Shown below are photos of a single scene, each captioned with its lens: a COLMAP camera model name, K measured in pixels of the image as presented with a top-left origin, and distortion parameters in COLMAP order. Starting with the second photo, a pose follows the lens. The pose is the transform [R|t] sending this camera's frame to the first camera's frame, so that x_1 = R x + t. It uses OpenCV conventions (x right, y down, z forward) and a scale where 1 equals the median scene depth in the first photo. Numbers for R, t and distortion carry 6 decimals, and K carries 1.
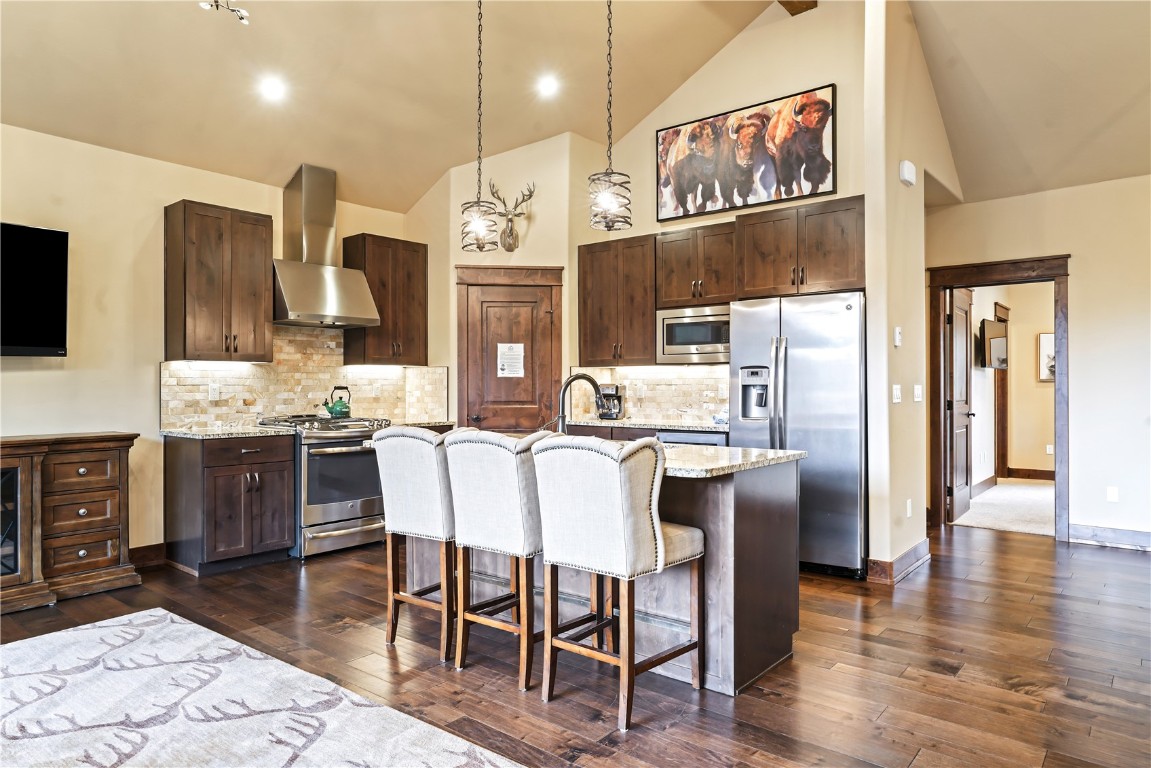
lens RADIAL K [[723.4, 0, 575.5], [0, 723.4, 384.0], [0, 0, 1]] dist [-0.021444, 0.041180]
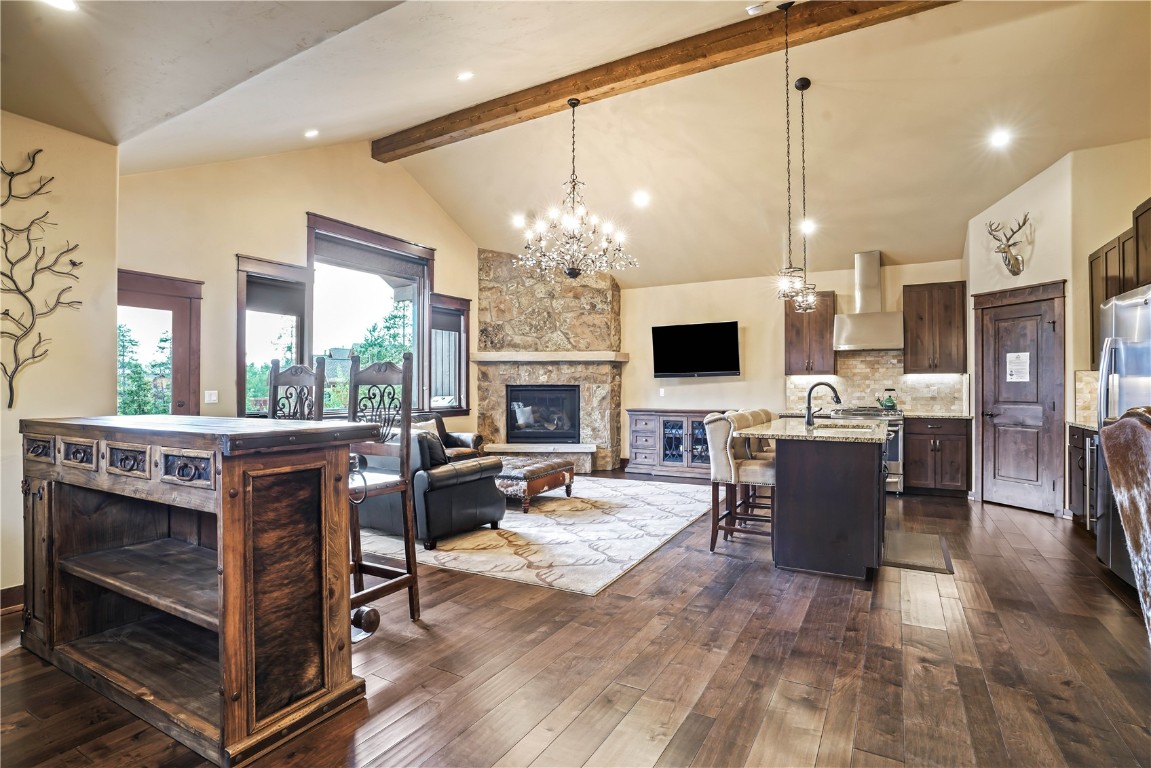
lens RADIAL K [[572.1, 0, 575.5], [0, 572.1, 384.0], [0, 0, 1]] dist [-0.056435, 0.028269]
pose [[0.172105, -0.005591, -0.985063, 0.738312], [0.002627, 0.999983, -0.005217, -0.002607], [0.985075, -0.001690, 0.172117, 0.142977]]
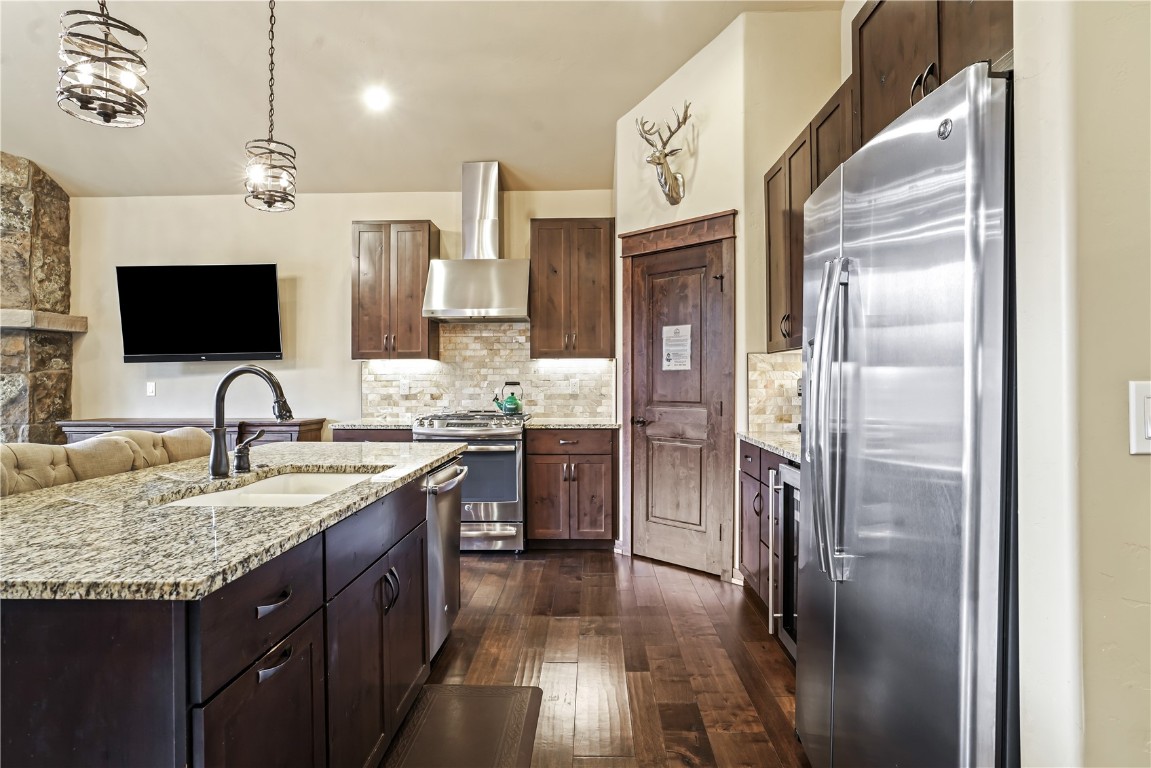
lens RADIAL K [[637.9, 0, 575.5], [0, 637.9, 384.0], [0, 0, 1]] dist [-0.051854, 0.040411]
pose [[0.616260, 0.004834, -0.787528, 0.400199], [0.003530, 0.999954, 0.008901, -0.001275], [0.787535, -0.008265, 0.616214, 0.546427]]
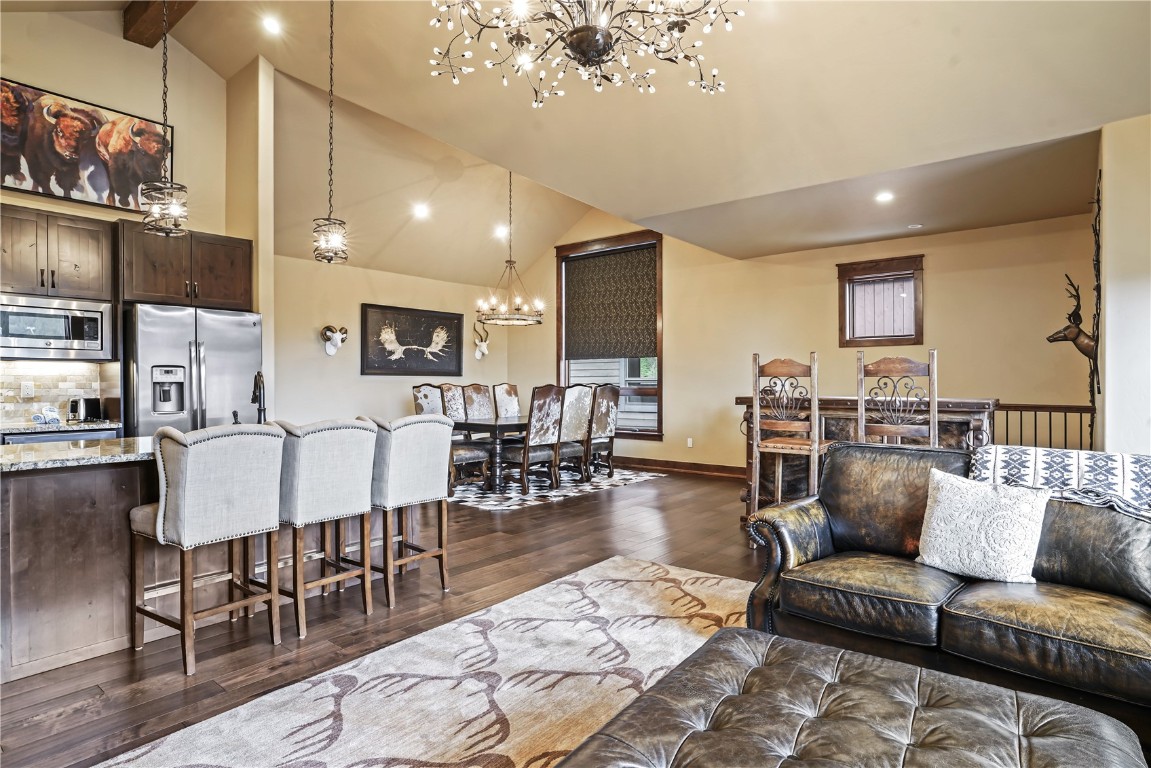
lens RADIAL K [[637.9, 0, 575.5], [0, 637.9, 384.0], [0, 0, 1]] dist [-0.051854, 0.040411]
pose [[0.000104, -0.001992, 0.999998, -0.614017], [0.001206, 0.999997, 0.001991, 0.002620], [-0.999999, 0.001206, 0.000107, 0.316945]]
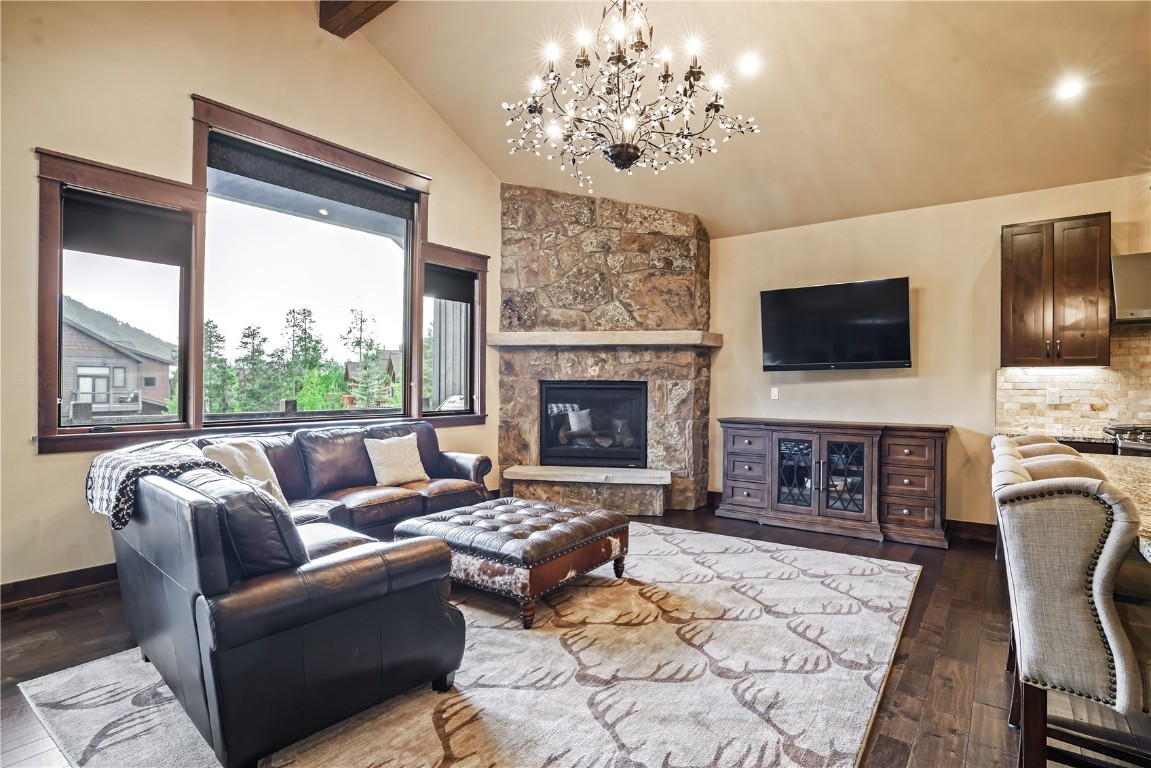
lens RADIAL K [[572.1, 0, 575.5], [0, 572.1, 384.0], [0, 0, 1]] dist [-0.056435, 0.028269]
pose [[0.035230, 0.000019, -0.999379, 0.259668], [-0.005385, 0.999985, -0.000171, -0.002255], [0.999365, 0.005388, 0.035229, 0.250973]]
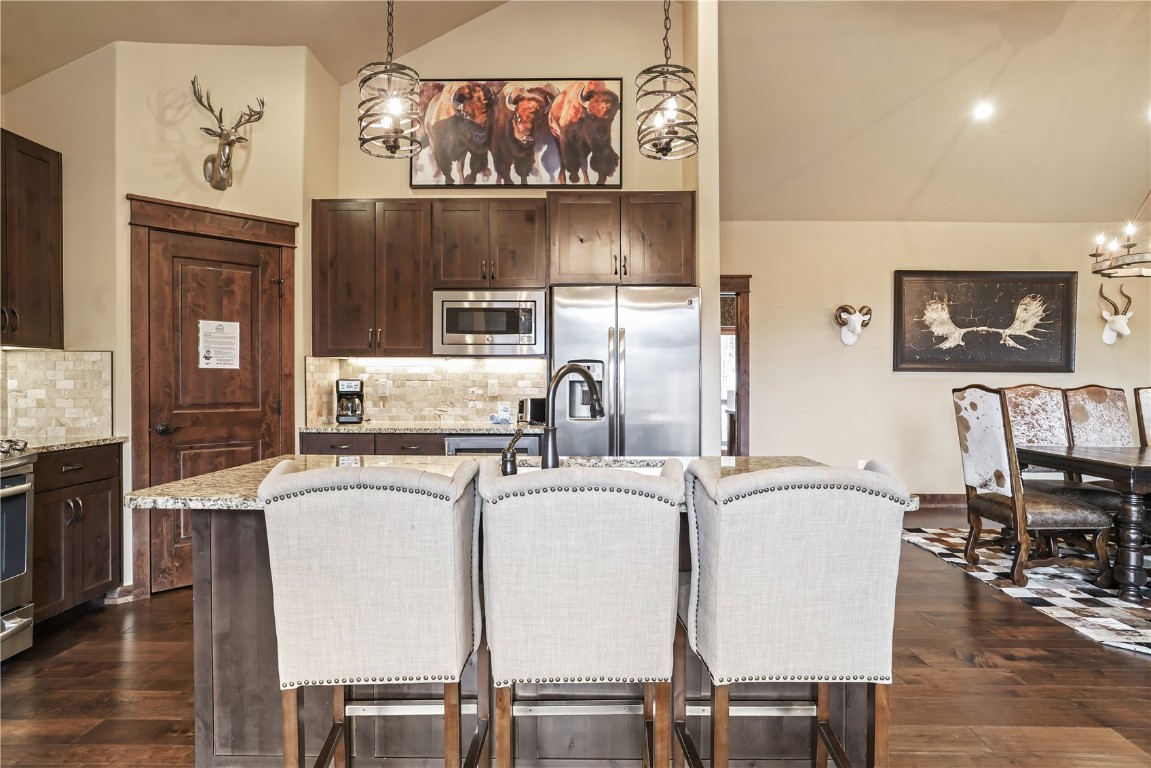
lens RADIAL K [[637.9, 0, 575.5], [0, 637.9, 384.0], [0, 0, 1]] dist [-0.051854, 0.040411]
pose [[0.776161, -0.001876, 0.630532, -0.223923], [-0.003076, 0.999972, 0.006762, -0.000034], [-0.630527, -0.007187, 0.776134, 0.333092]]
